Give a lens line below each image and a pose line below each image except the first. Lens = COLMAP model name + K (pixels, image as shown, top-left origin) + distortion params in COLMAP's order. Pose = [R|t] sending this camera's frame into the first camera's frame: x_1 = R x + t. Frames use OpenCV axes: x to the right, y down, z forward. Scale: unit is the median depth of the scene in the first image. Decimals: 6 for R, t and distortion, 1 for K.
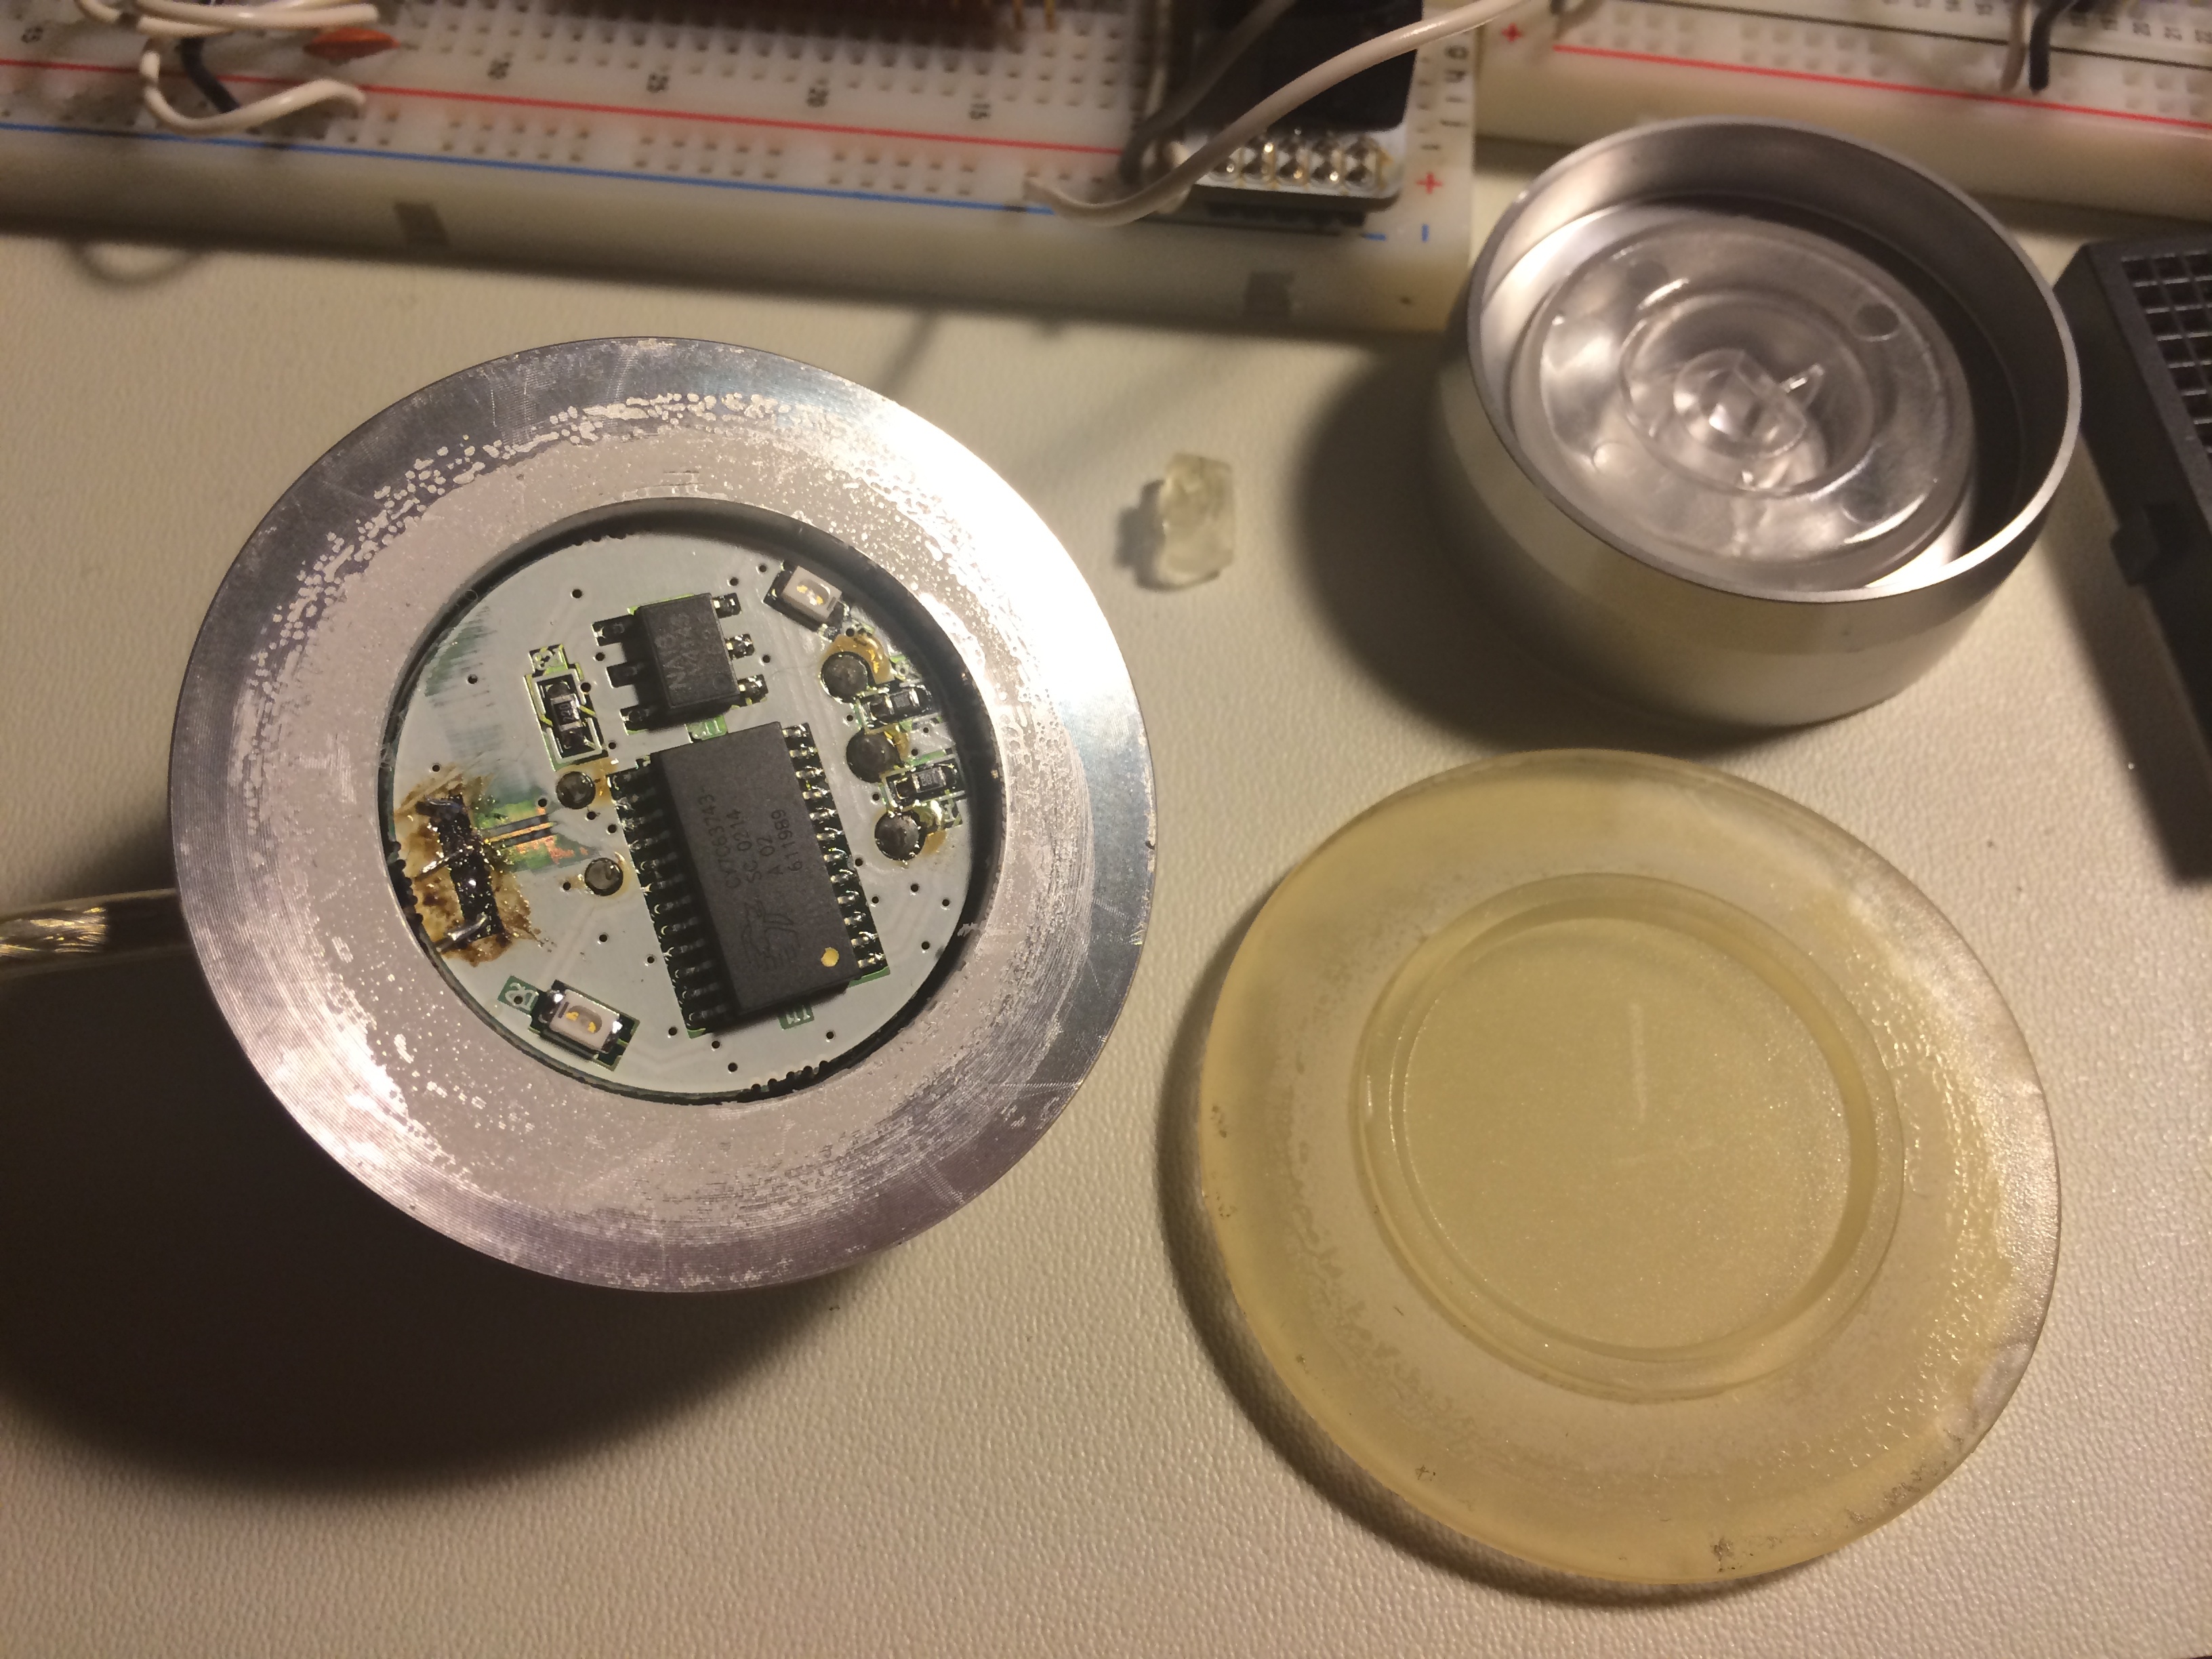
lens RADIAL K [[1943.9, 0, 1104.3], [0, 1943.9, 831.8], [0, 0, 1]] dist [0.018959, 0.008386]
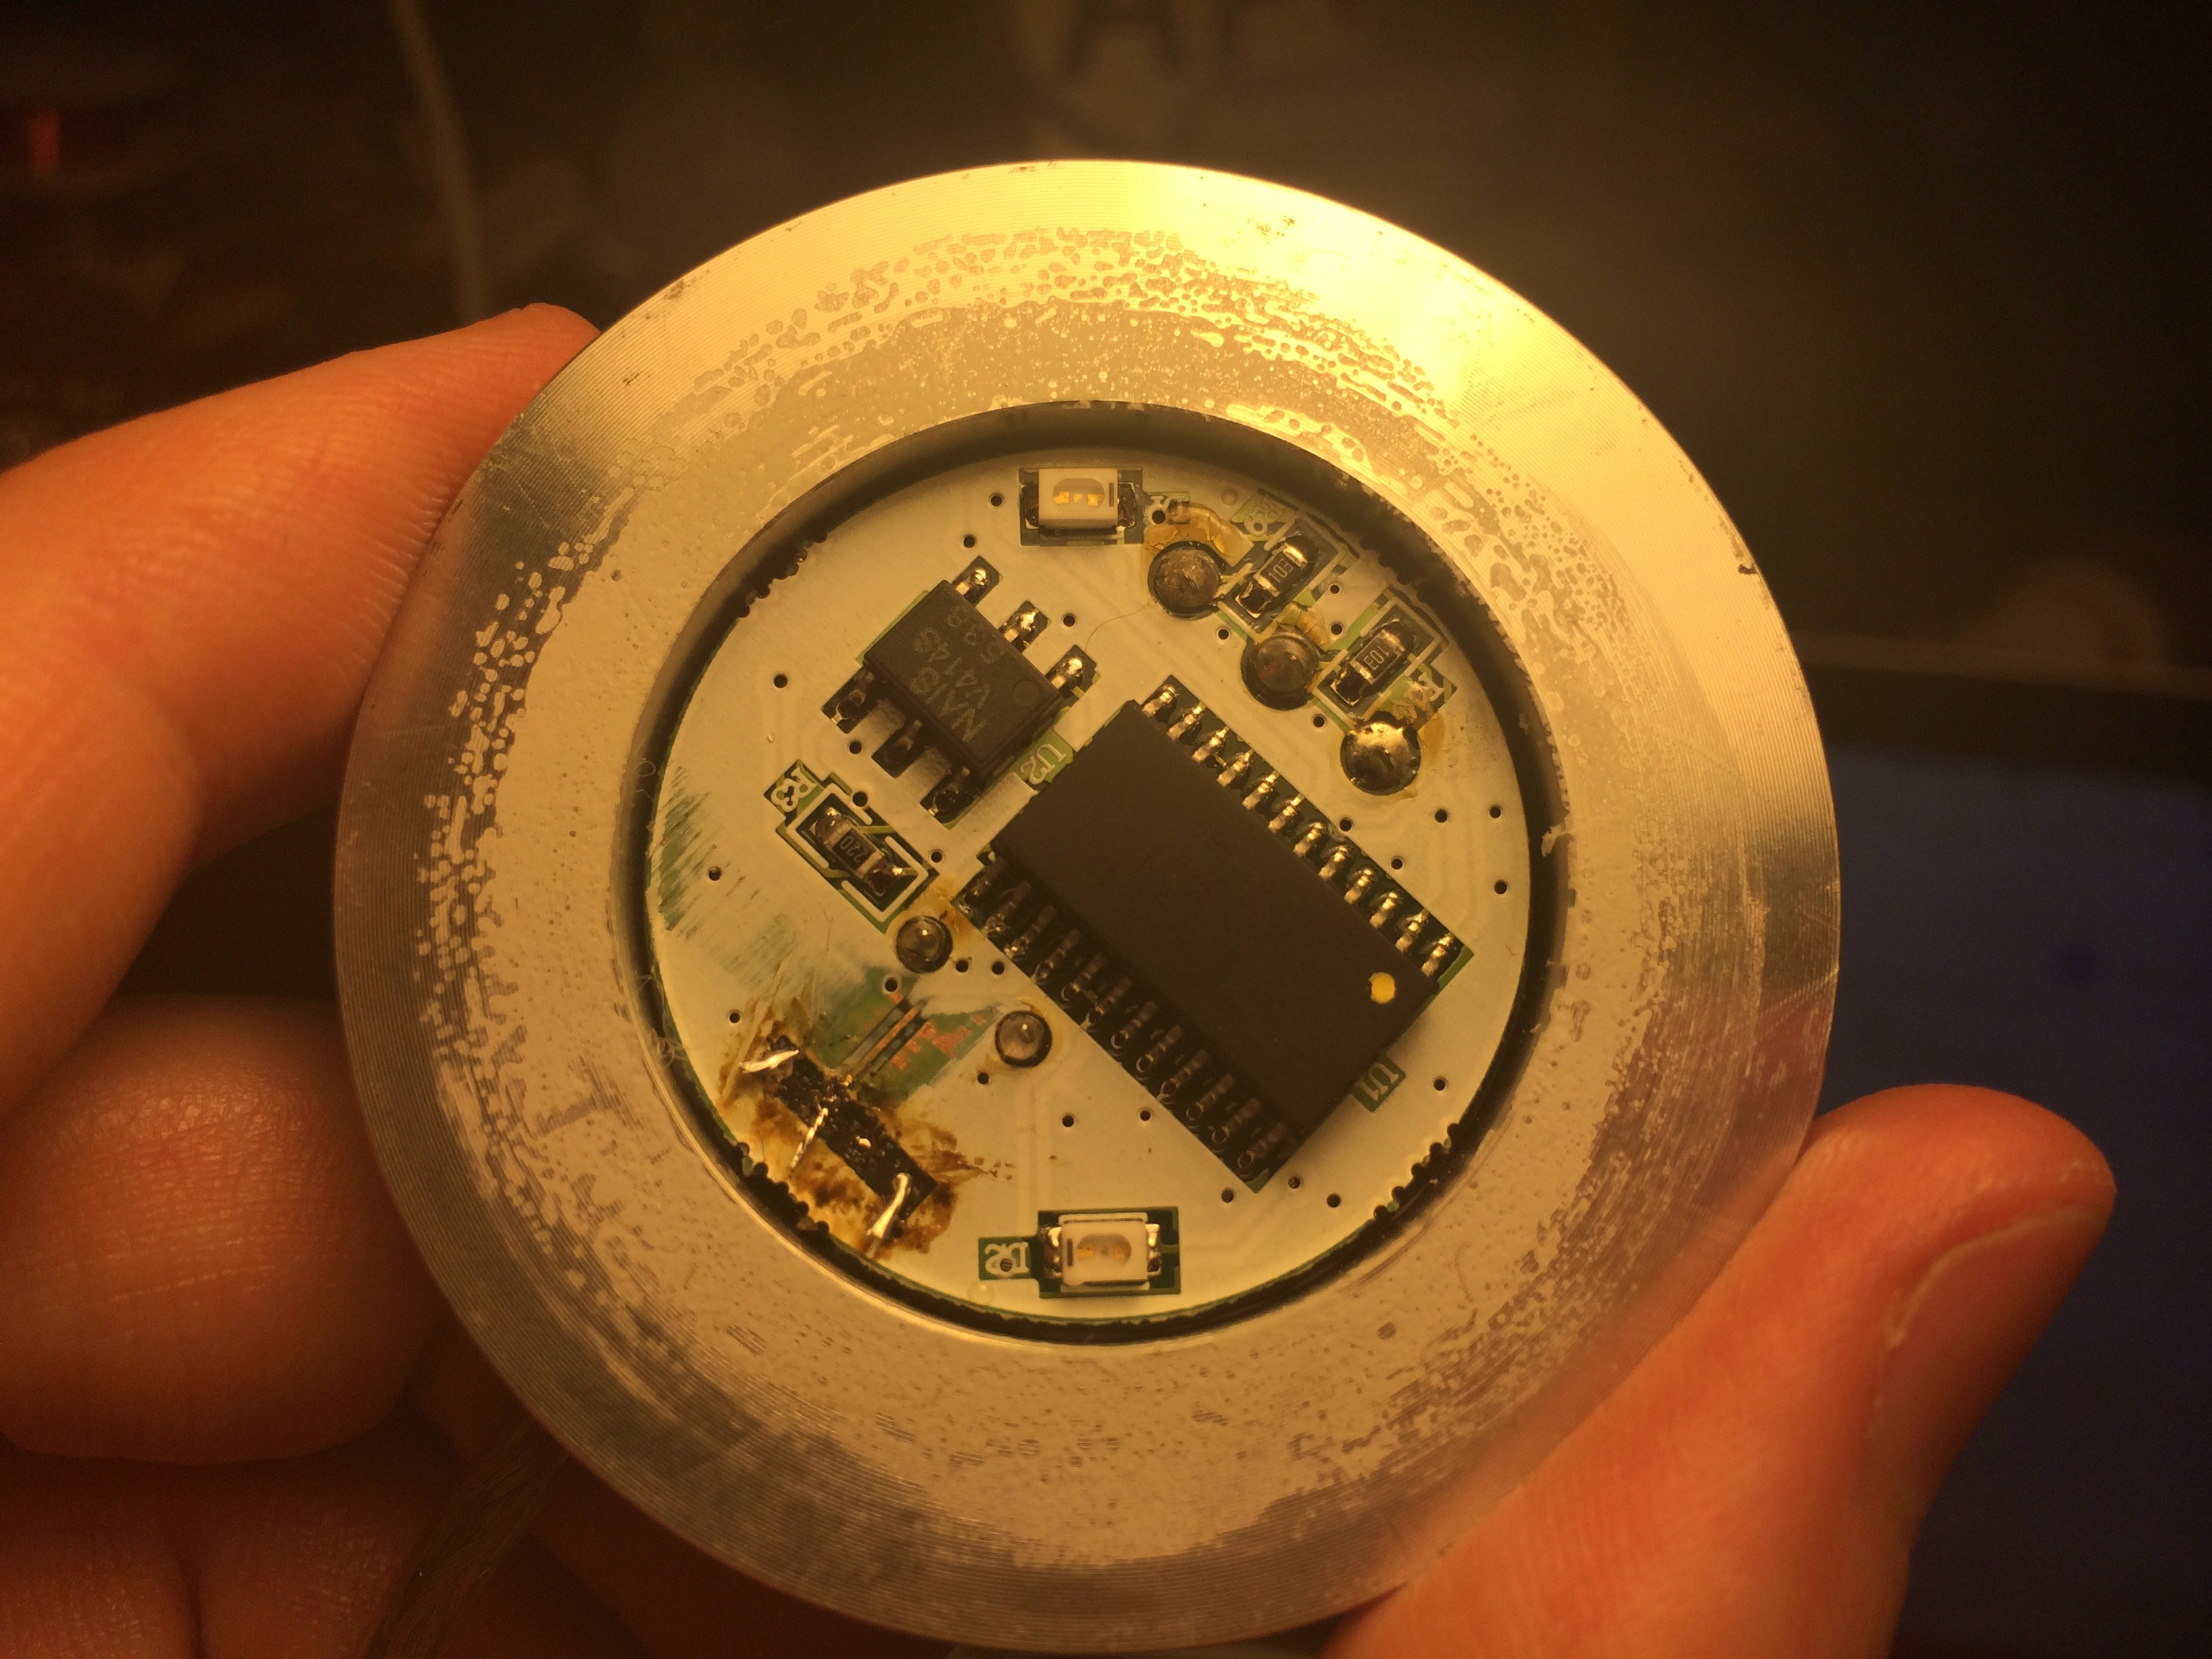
lens RADIAL K [[1943.9, 0, 1100.9], [0, 1943.9, 824.7], [0, 0, 1]] dist [0.018959, 0.008386]
pose [[0.845488, -0.466562, -0.259749, -0.028476], [0.496377, 0.866019, 0.060169, -0.066412], [0.196876, -0.179806, 0.963800, 0.377388]]
